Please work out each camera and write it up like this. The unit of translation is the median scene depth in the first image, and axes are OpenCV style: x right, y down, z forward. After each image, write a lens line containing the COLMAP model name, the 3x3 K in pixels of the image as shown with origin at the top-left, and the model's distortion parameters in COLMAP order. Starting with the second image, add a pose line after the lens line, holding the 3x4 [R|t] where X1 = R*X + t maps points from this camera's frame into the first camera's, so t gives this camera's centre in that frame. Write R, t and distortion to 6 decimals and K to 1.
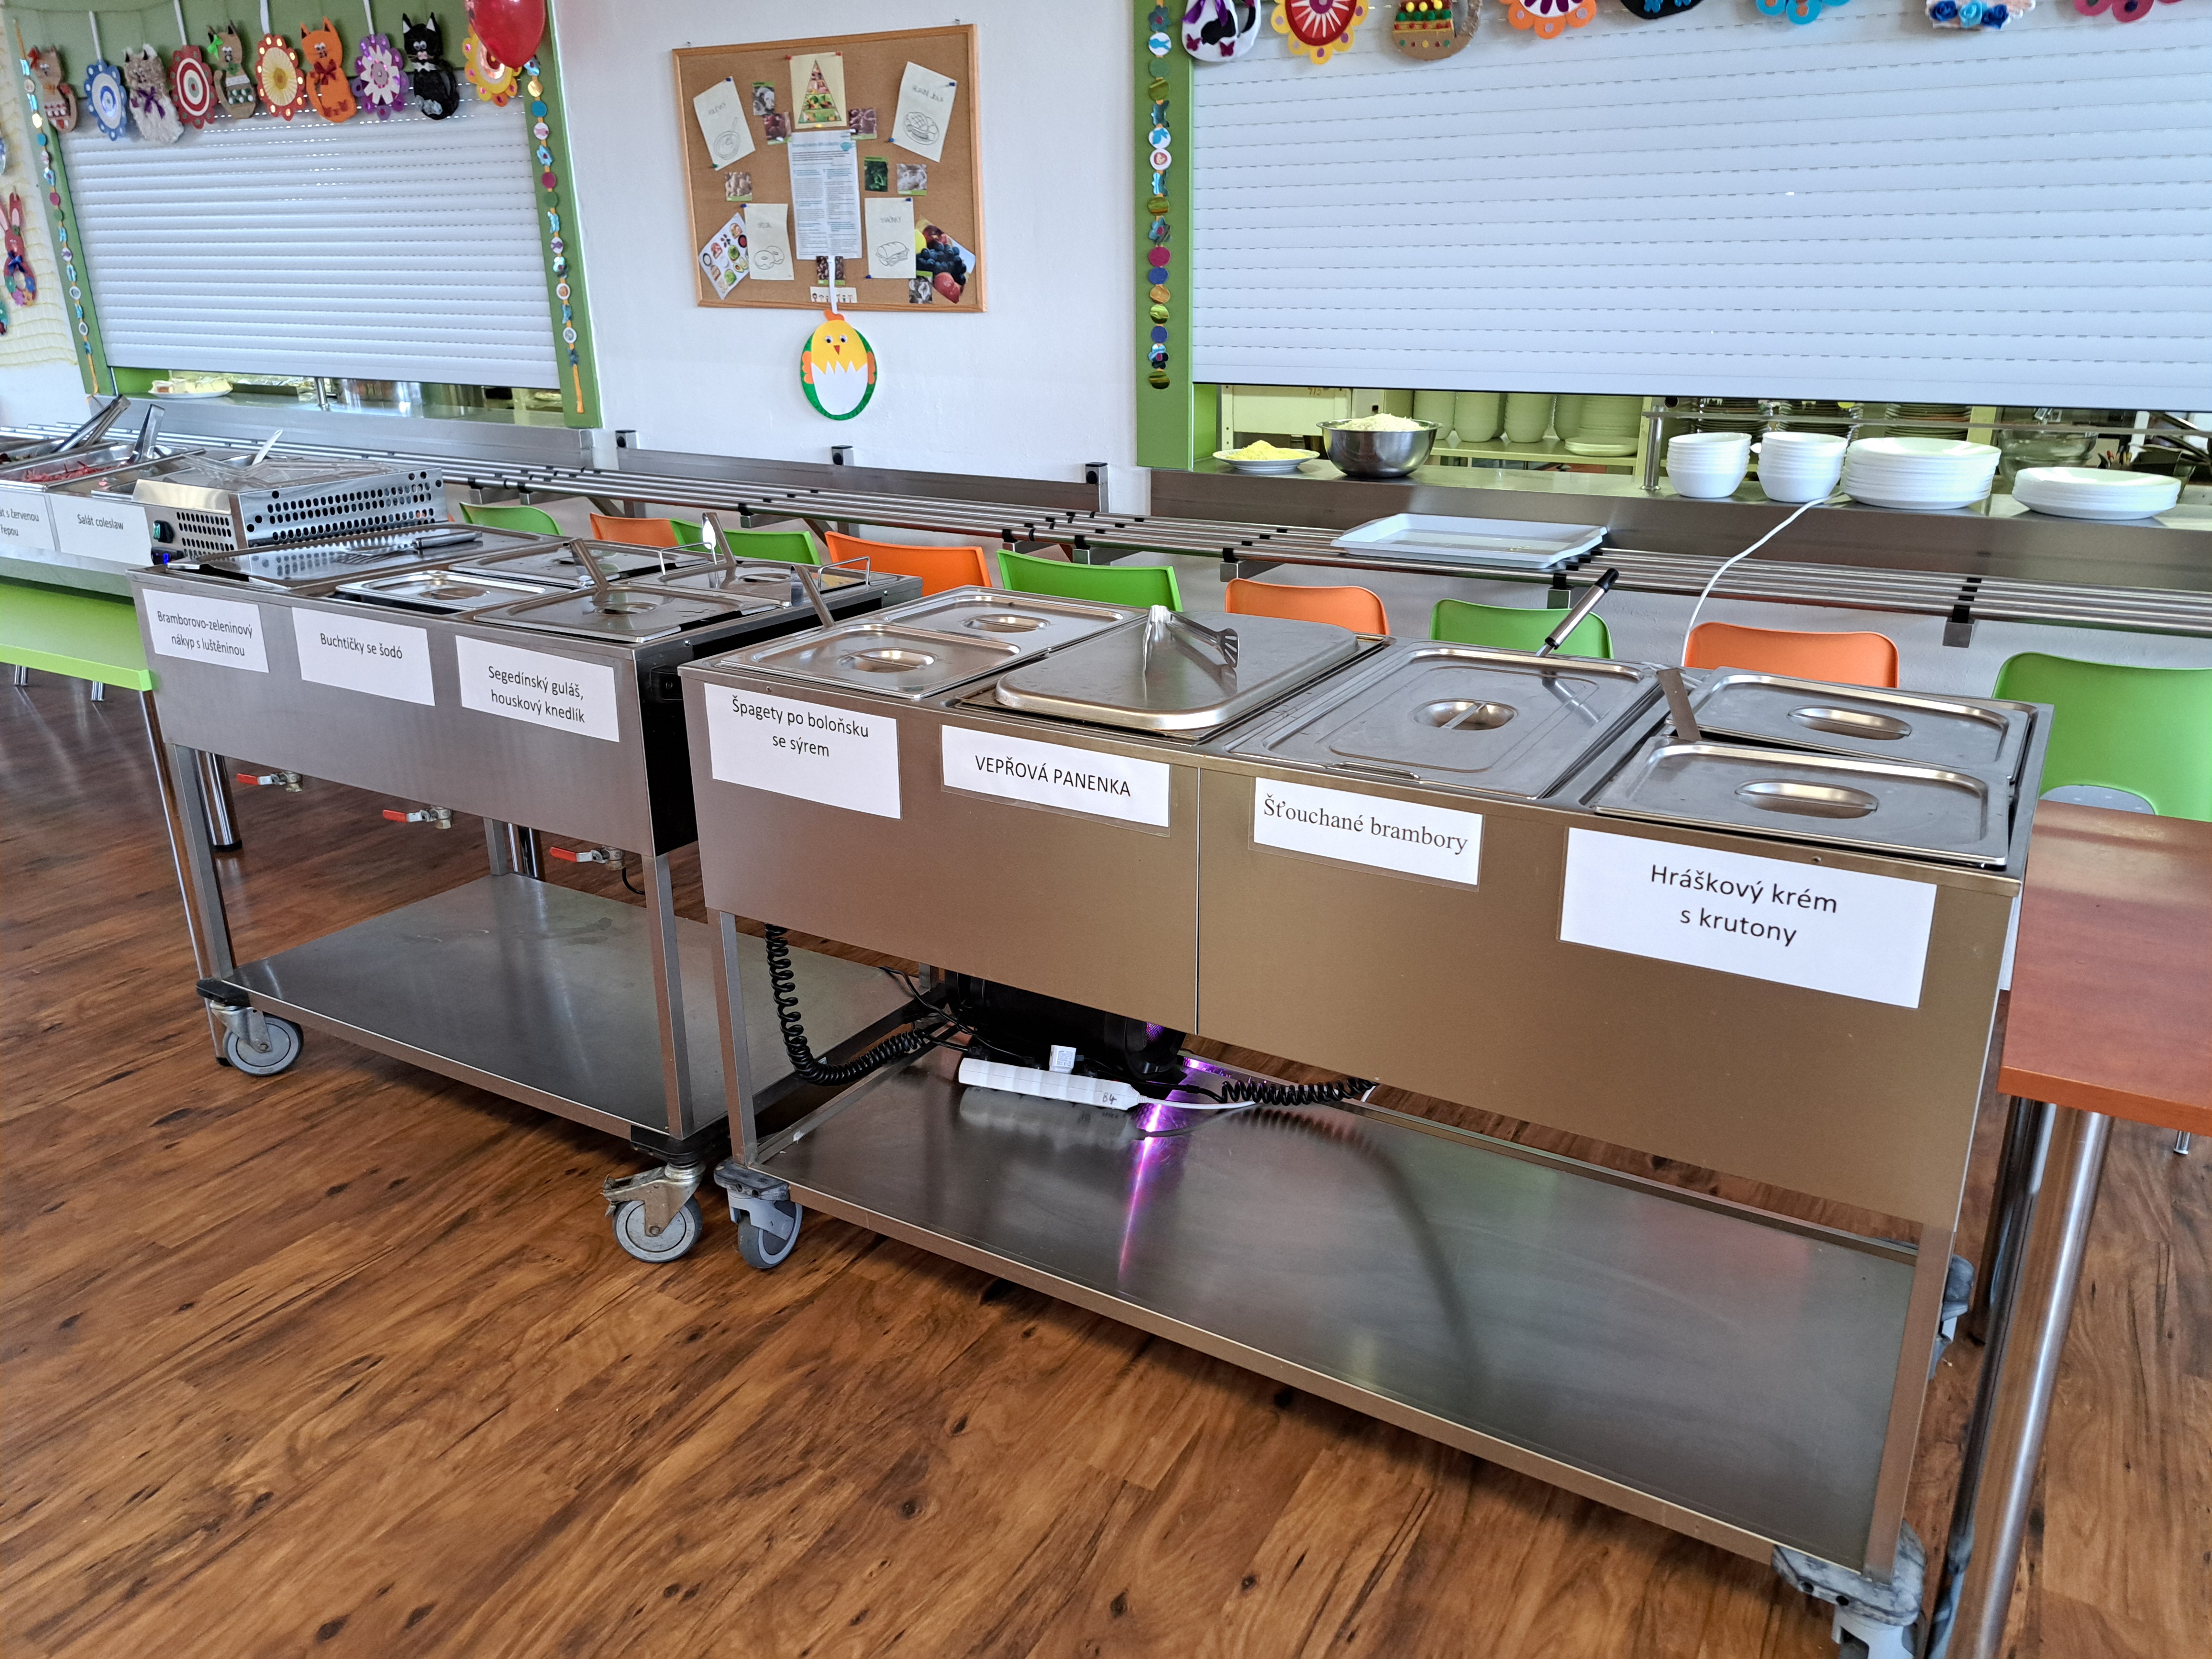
lens RADIAL K [[1608.5, 0, 1112.1], [0, 1608.5, 836.2], [0, 0, 1]] dist [0.071974, -0.064746]
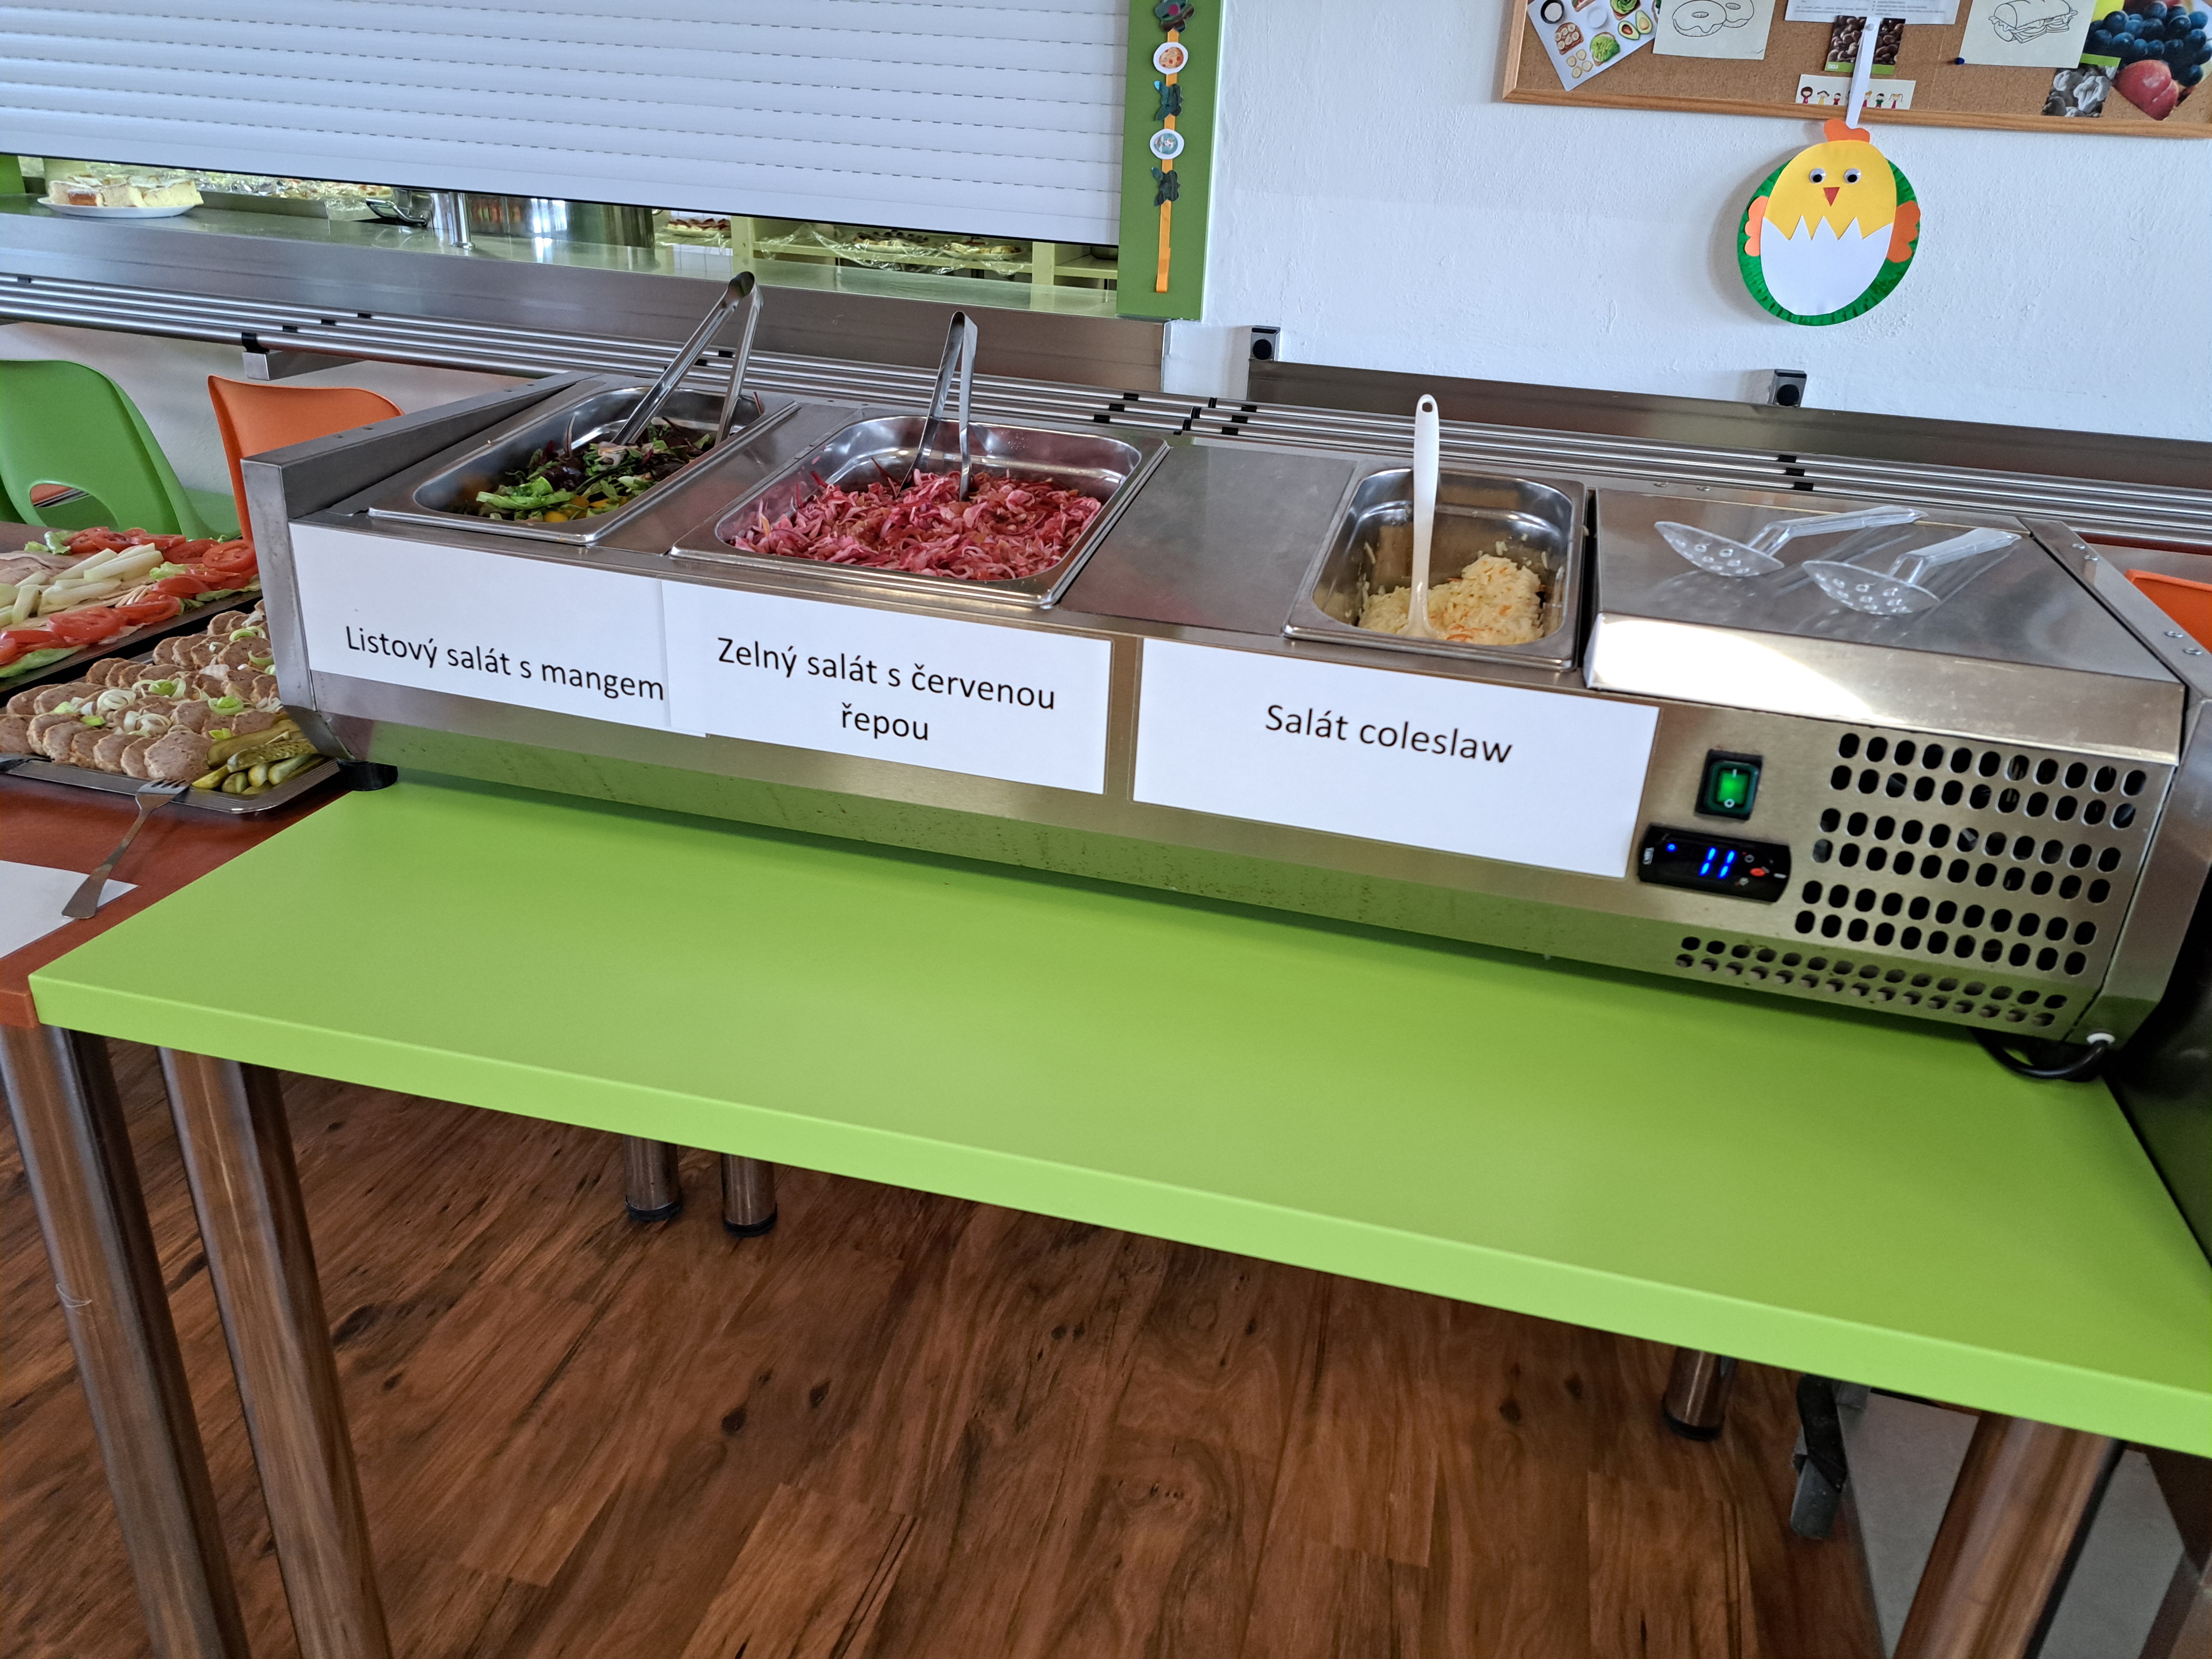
lens RADIAL K [[1608.5, 0, 1116.8], [0, 1608.5, 809.1], [0, 0, 1]] dist [0.071974, -0.064746]
pose [[0.958561, -0.066252, 0.277075, -0.562391], [0.039783, 0.994183, 0.100088, -0.158556], [-0.282094, -0.084918, 0.955621, 0.521479]]
